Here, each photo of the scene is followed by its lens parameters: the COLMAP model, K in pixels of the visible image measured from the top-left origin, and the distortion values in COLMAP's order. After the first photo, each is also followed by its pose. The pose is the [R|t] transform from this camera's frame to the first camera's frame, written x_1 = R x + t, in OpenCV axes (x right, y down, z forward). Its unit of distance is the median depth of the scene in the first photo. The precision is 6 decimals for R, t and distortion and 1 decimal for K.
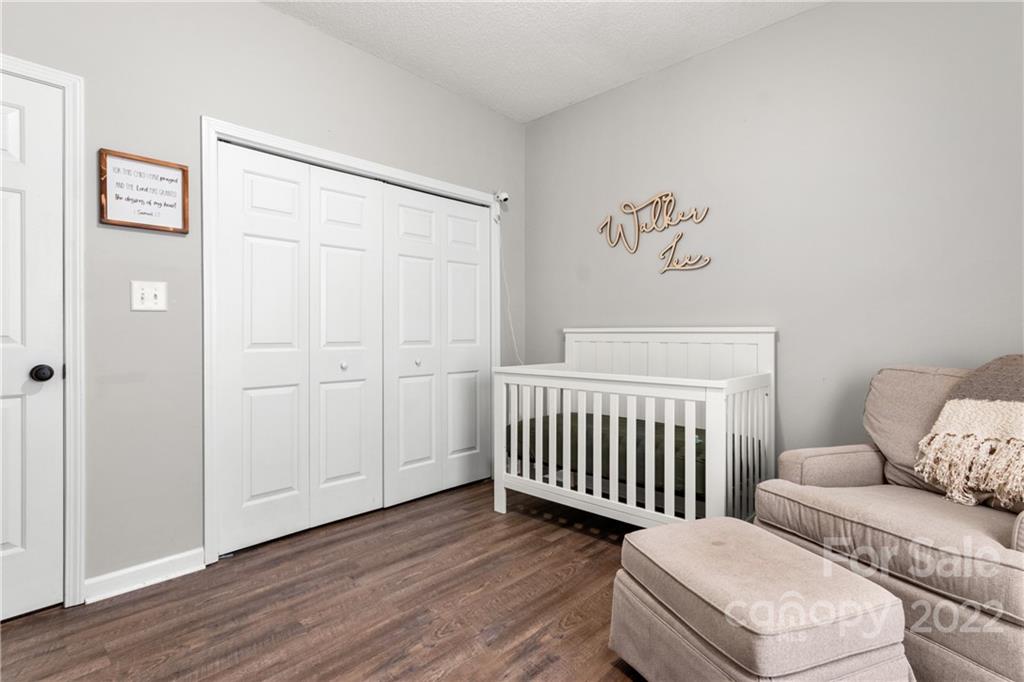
lens RADIAL K [[496.3, 0, 513.1], [0, 496.3, 333.3], [0, 0, 1]] dist [-0.004200, 0.001915]
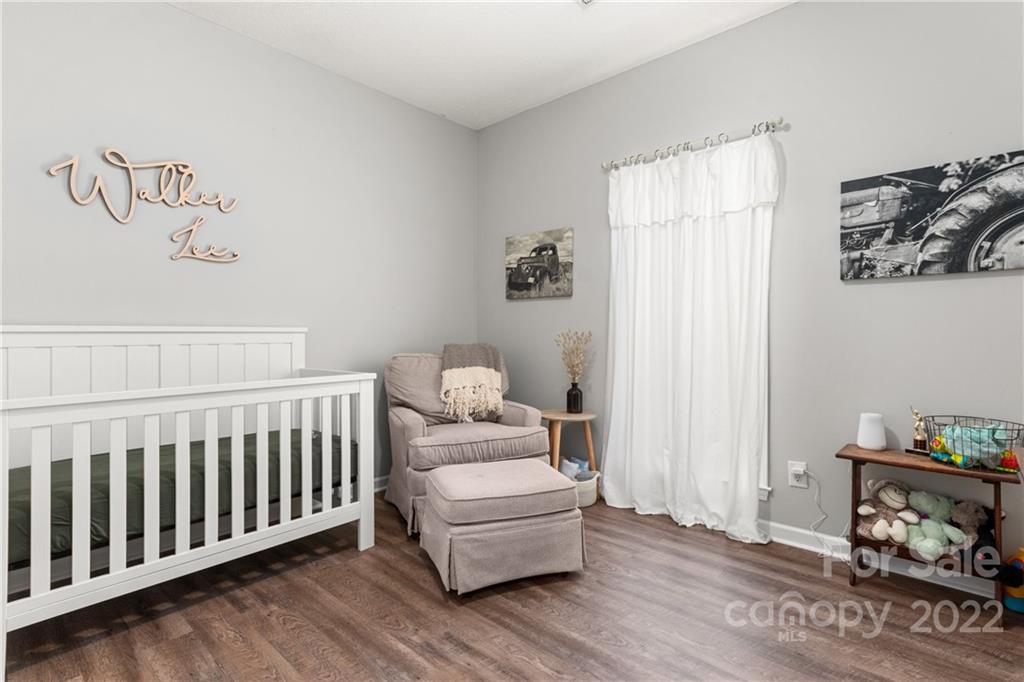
lens RADIAL K [[496.3, 0, 513.0], [0, 496.3, 340.5], [0, 0, 1]] dist [-0.004200, 0.001915]
pose [[-0.025085, -0.019151, 0.999502, -0.652223], [0.002387, 0.999812, 0.019217, -0.003999], [-0.999682, 0.002868, -0.025035, 0.583181]]
